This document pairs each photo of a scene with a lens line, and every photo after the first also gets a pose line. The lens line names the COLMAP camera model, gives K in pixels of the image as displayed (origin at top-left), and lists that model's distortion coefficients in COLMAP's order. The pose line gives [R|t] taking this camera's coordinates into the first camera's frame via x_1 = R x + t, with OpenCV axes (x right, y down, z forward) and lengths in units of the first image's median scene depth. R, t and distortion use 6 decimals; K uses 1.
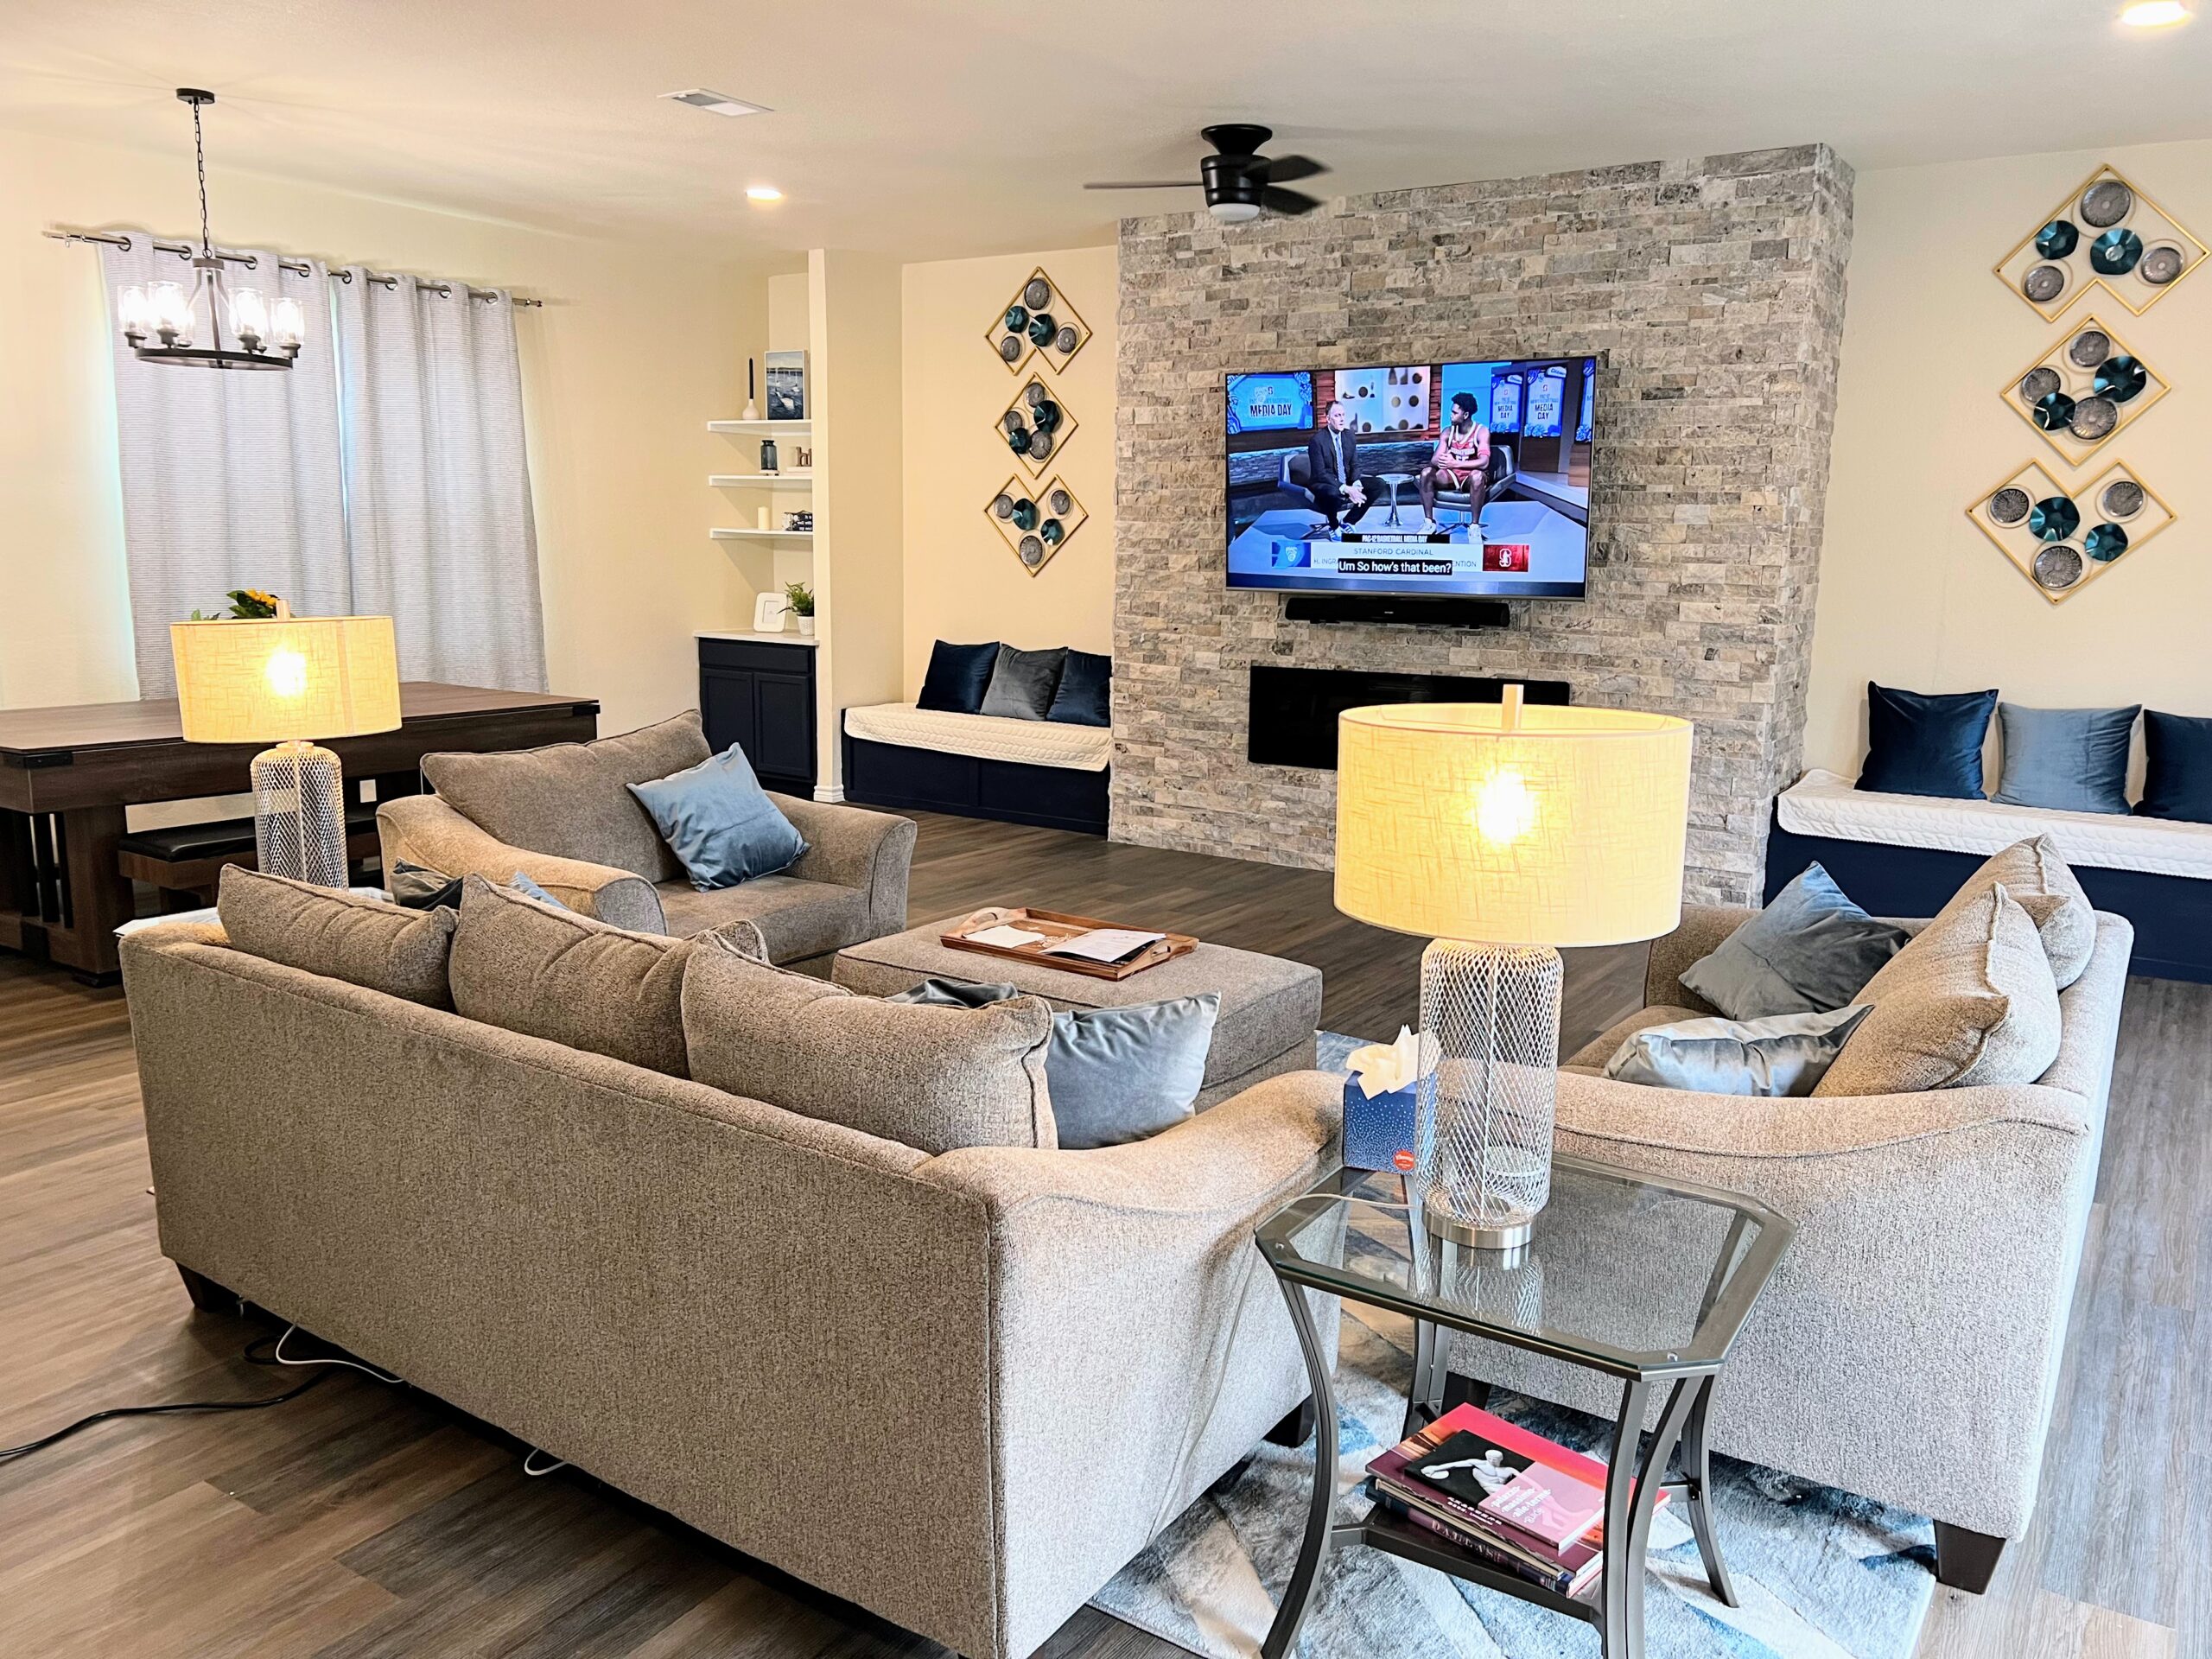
lens RADIAL K [[1594.5, 0, 1106.0], [0, 1594.5, 829.5], [0, 0, 1]] dist [0.098467, -0.137830]
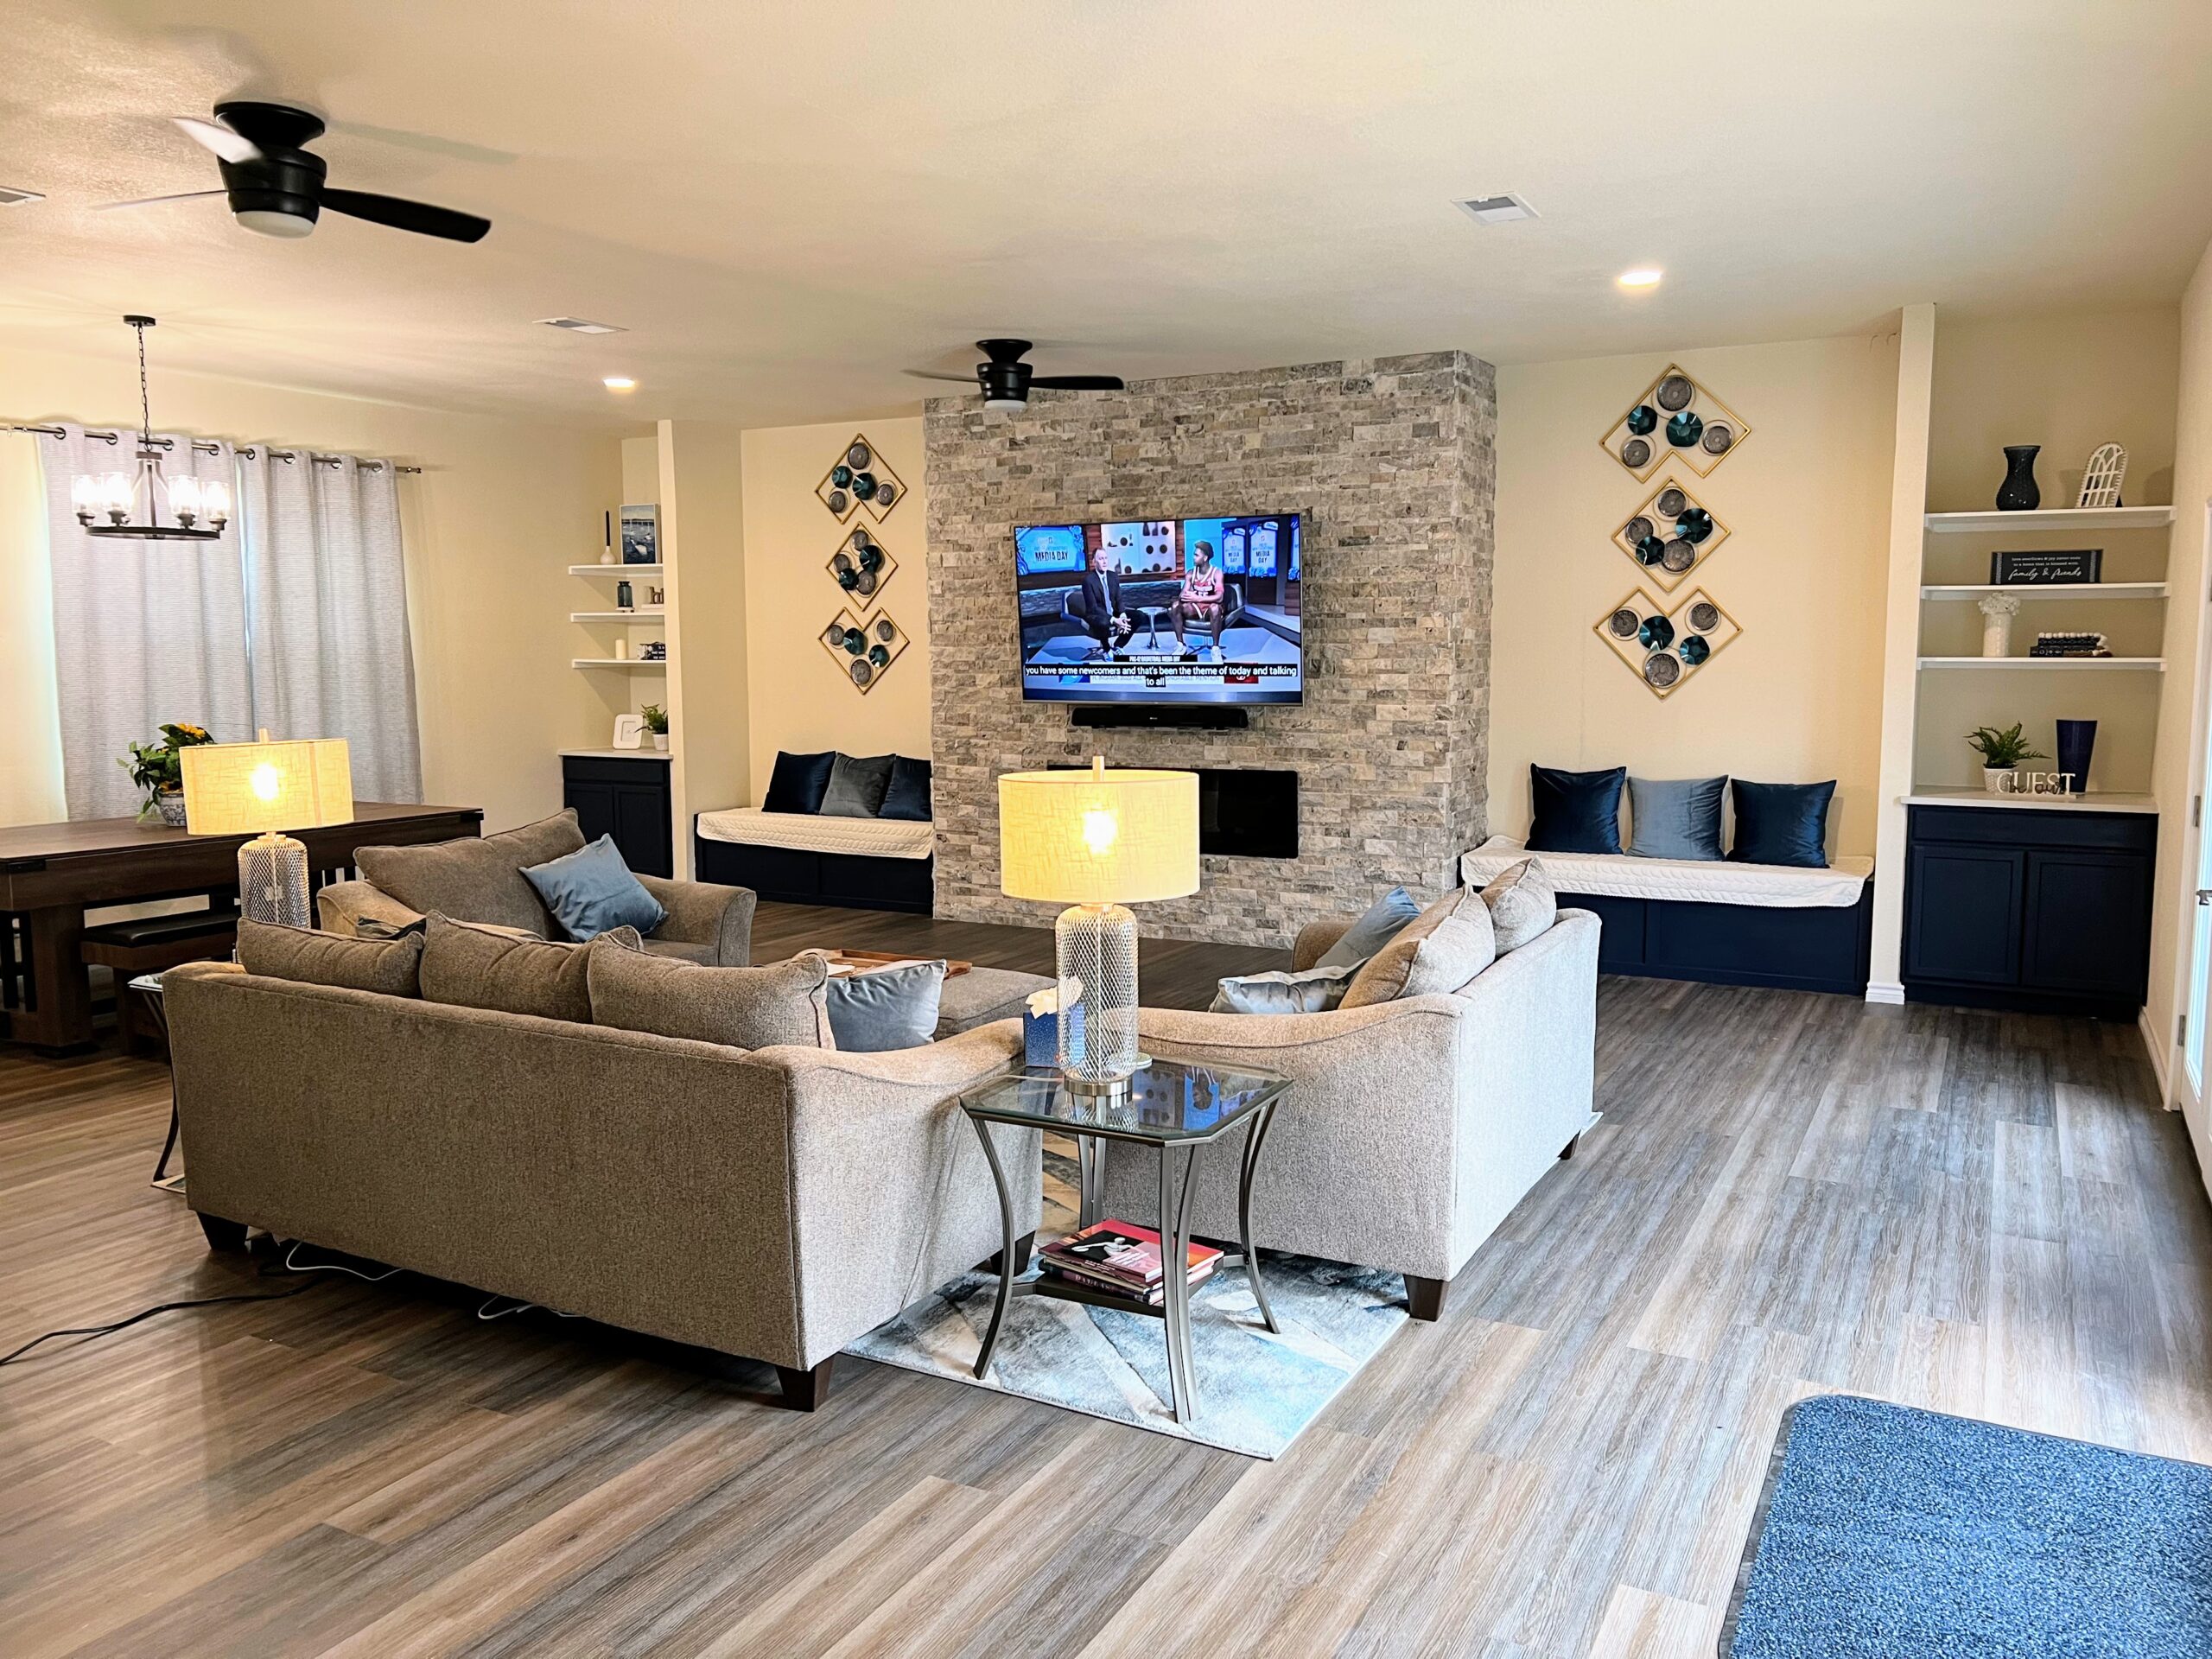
lens RADIAL K [[1594.5, 0, 1106.0], [0, 1594.5, 829.5], [0, 0, 1]] dist [0.098467, -0.137830]
pose [[0.995787, -0.031542, 0.086100, 0.036916], [0.037455, 0.996986, -0.067945, 0.032587], [-0.083698, 0.070883, 0.993967, -0.212433]]
